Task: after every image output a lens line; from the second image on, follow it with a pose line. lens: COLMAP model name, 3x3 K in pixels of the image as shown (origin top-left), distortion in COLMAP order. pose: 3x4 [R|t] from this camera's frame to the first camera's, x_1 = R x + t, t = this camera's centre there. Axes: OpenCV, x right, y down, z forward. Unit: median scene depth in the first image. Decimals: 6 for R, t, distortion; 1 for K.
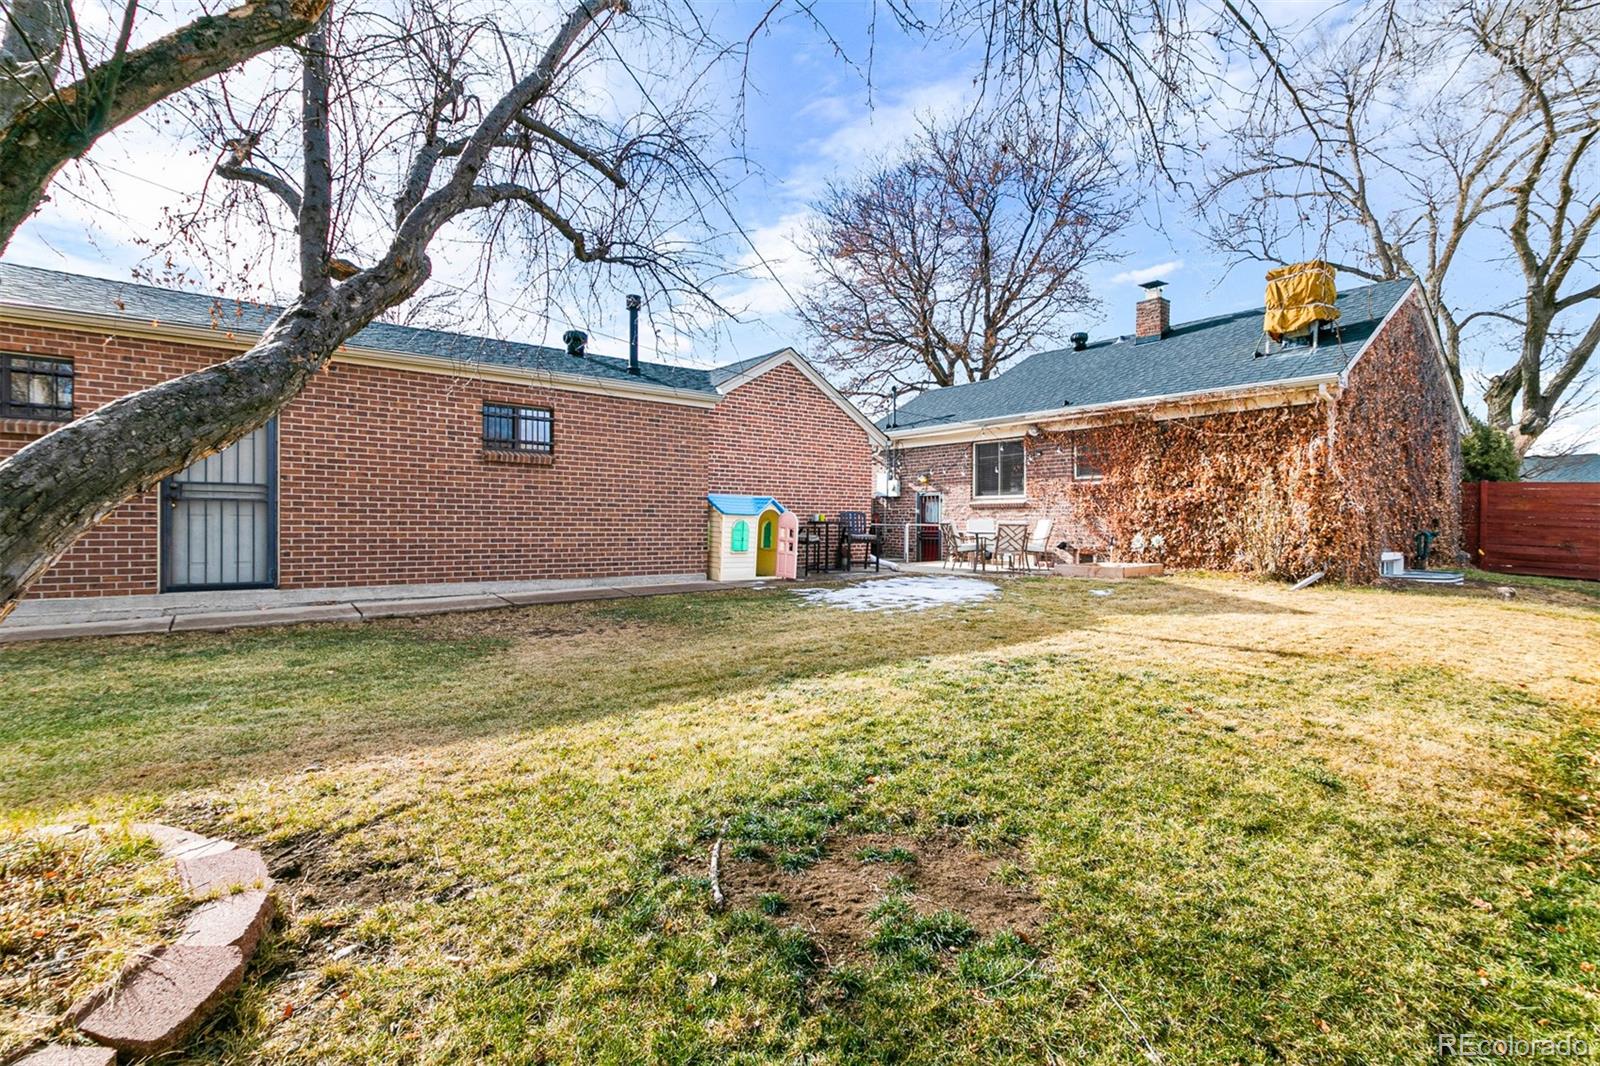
lens RADIAL K [[746.7, 0, 802.1], [0, 746.7, 527.4], [0, 0, 1]] dist [-0.014652, 0.000396]
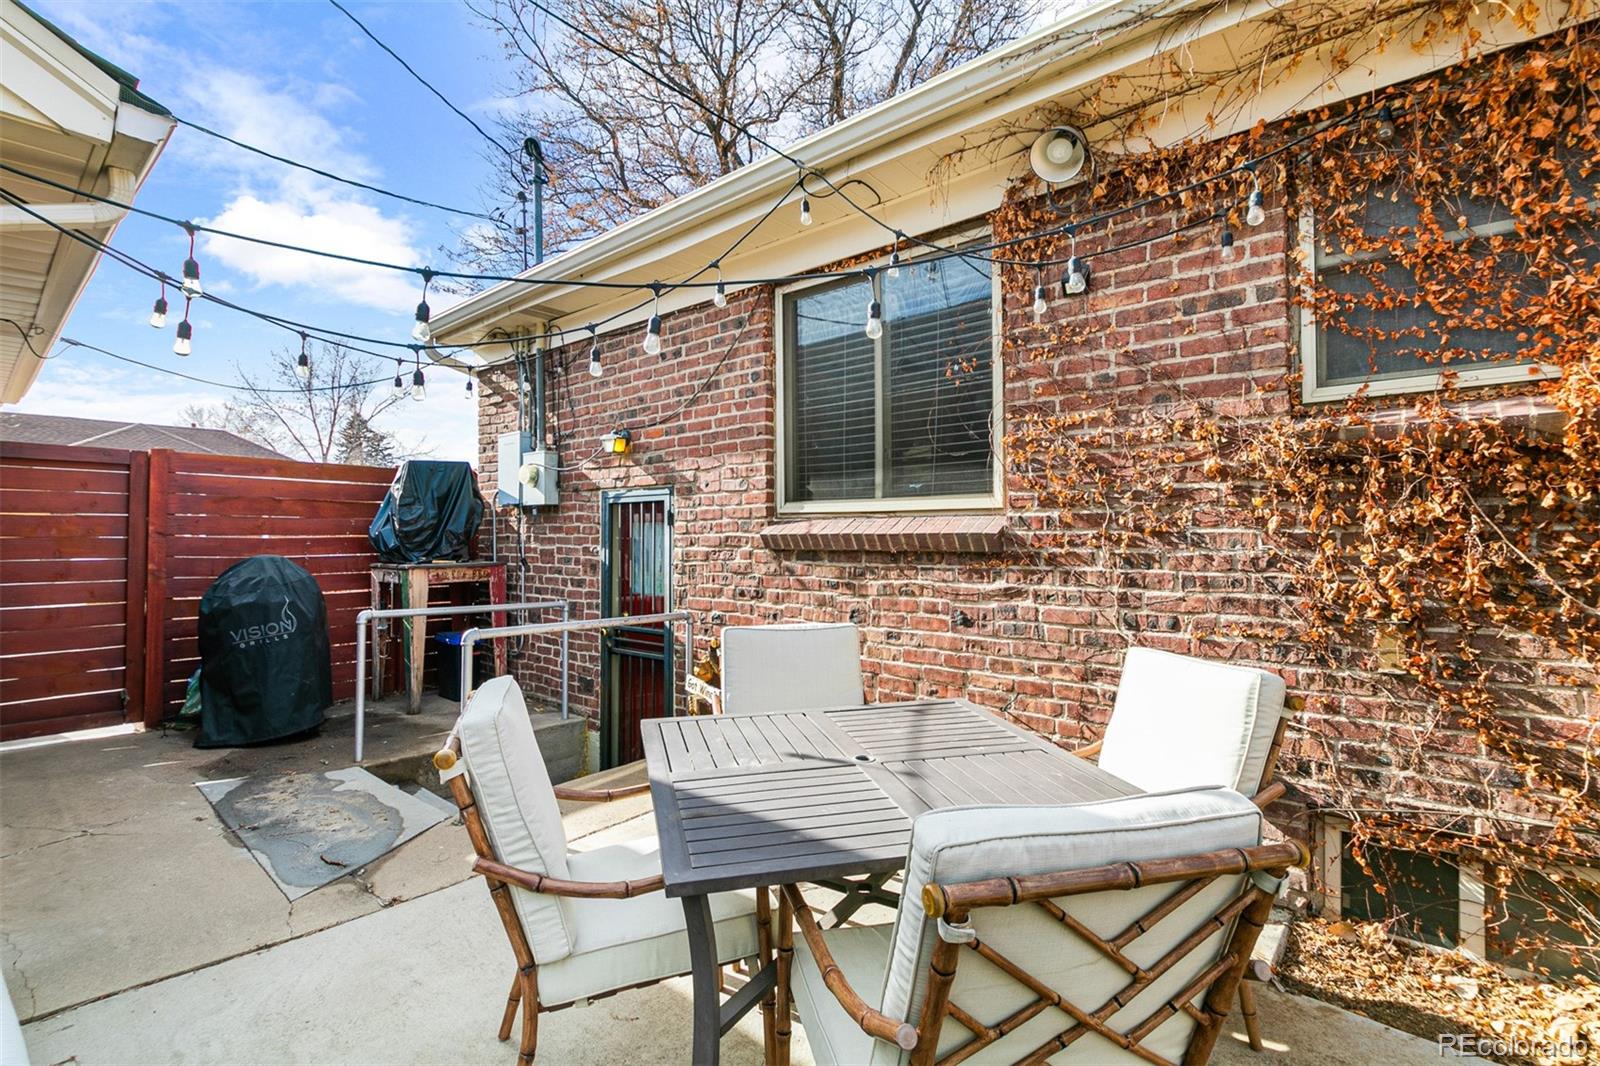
lens RADIAL K [[746.7, 0, 801.4], [0, 746.7, 534.3], [0, 0, 1]] dist [-0.014652, 0.000396]
pose [[0.987008, 0.006542, 0.160540, 0.210776], [-0.003319, 0.999788, -0.020341, -0.027950], [-0.160639, 0.019544, 0.986820, 0.804254]]
